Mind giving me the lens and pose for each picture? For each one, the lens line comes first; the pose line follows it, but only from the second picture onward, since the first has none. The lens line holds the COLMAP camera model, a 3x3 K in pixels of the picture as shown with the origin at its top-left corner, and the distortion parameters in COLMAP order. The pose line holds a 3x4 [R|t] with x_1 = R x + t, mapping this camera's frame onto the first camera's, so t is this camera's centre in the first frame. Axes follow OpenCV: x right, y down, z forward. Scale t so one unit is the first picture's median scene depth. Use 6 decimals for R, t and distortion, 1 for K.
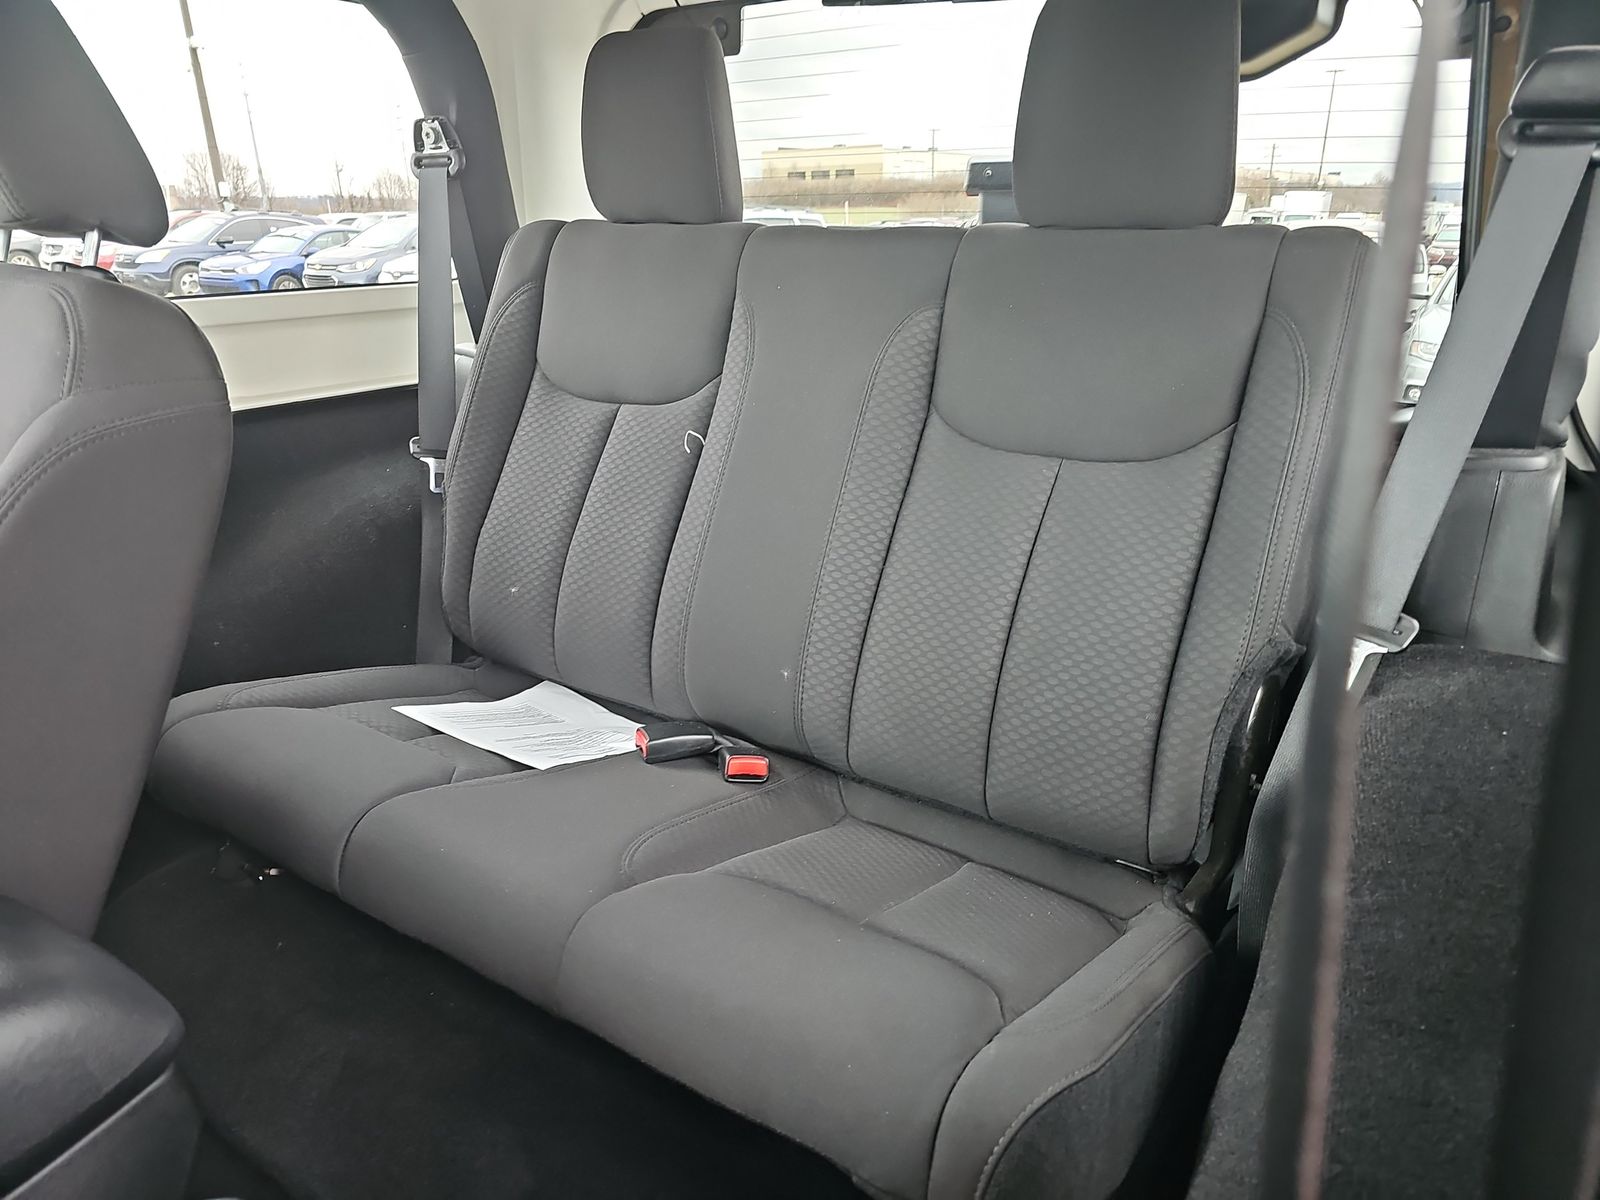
lens RADIAL K [[1032.9, 0, 807.5], [0, 1032.9, 607.1], [0, 0, 1]] dist [0.038856, -0.025645]
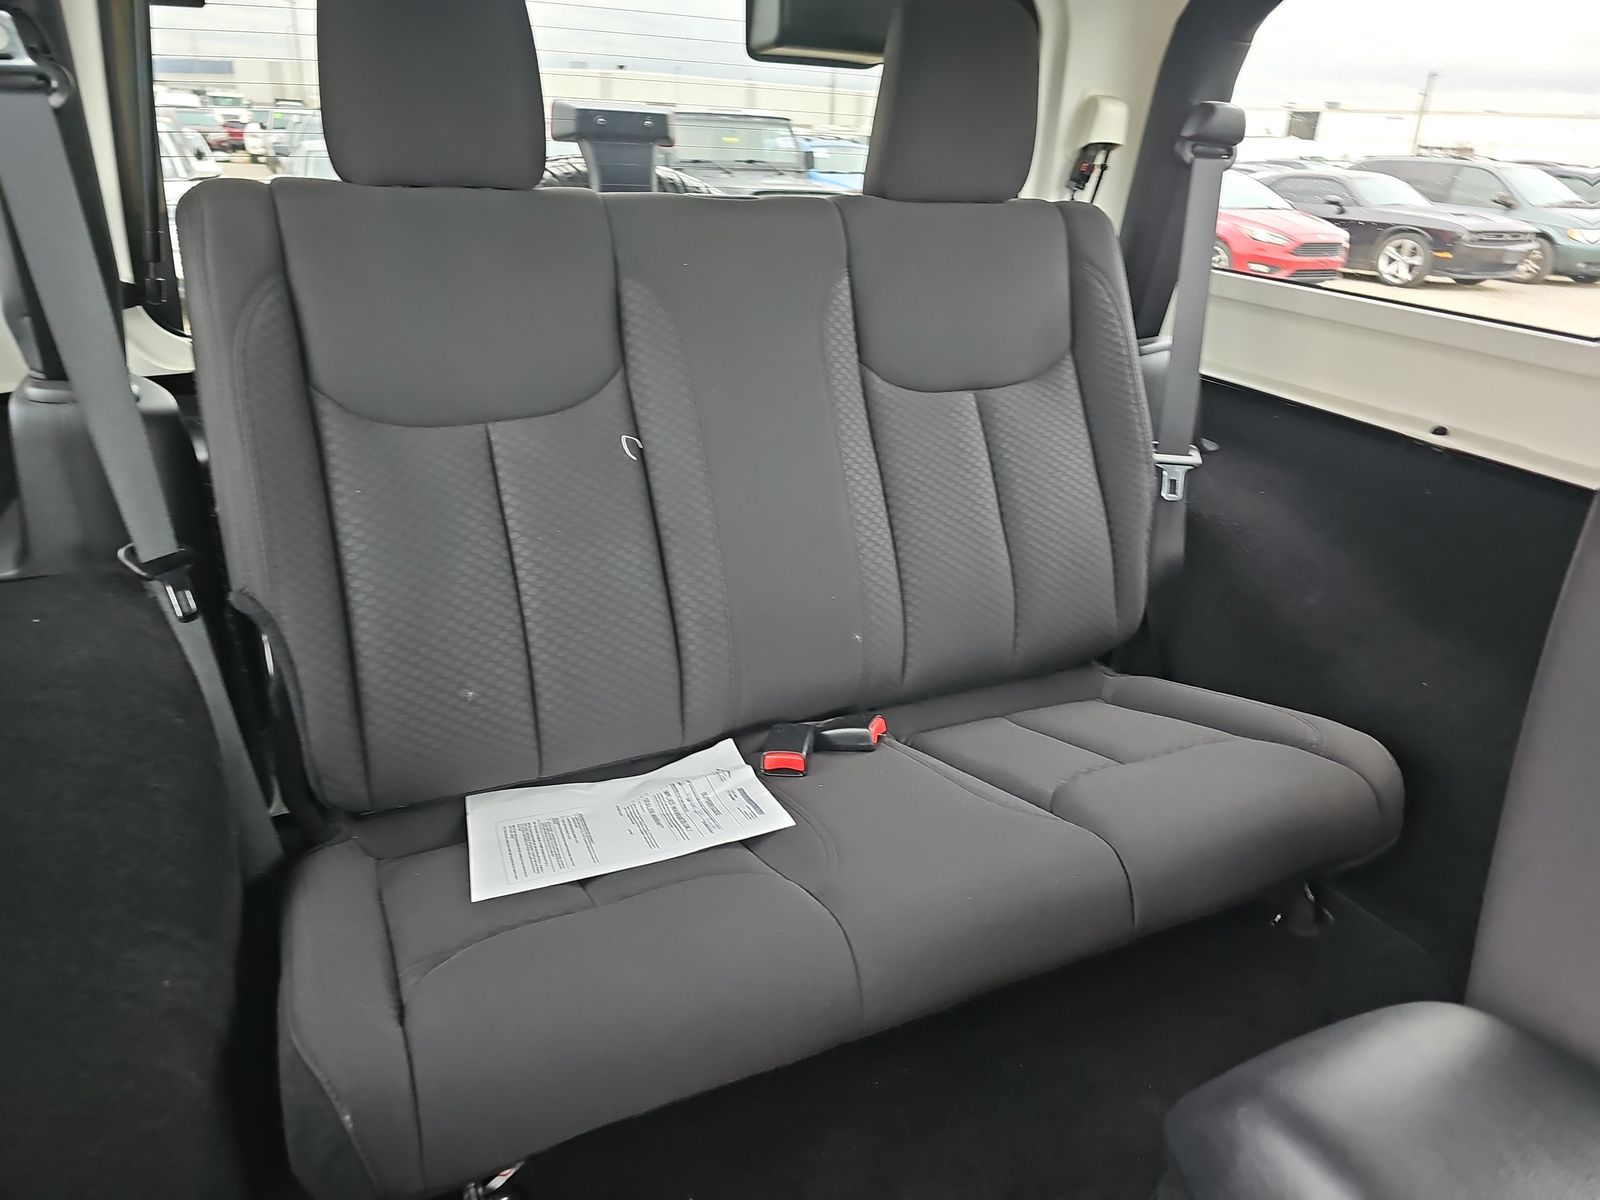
lens RADIAL K [[1032.9, 0, 802.3], [0, 1032.9, 602.5], [0, 0, 1]] dist [0.038856, -0.025645]
pose [[0.521038, -0.321848, 0.790527, -0.762032], [0.275458, 0.940031, 0.201160, -0.170326], [-0.807863, 0.112945, 0.578447, 0.389015]]
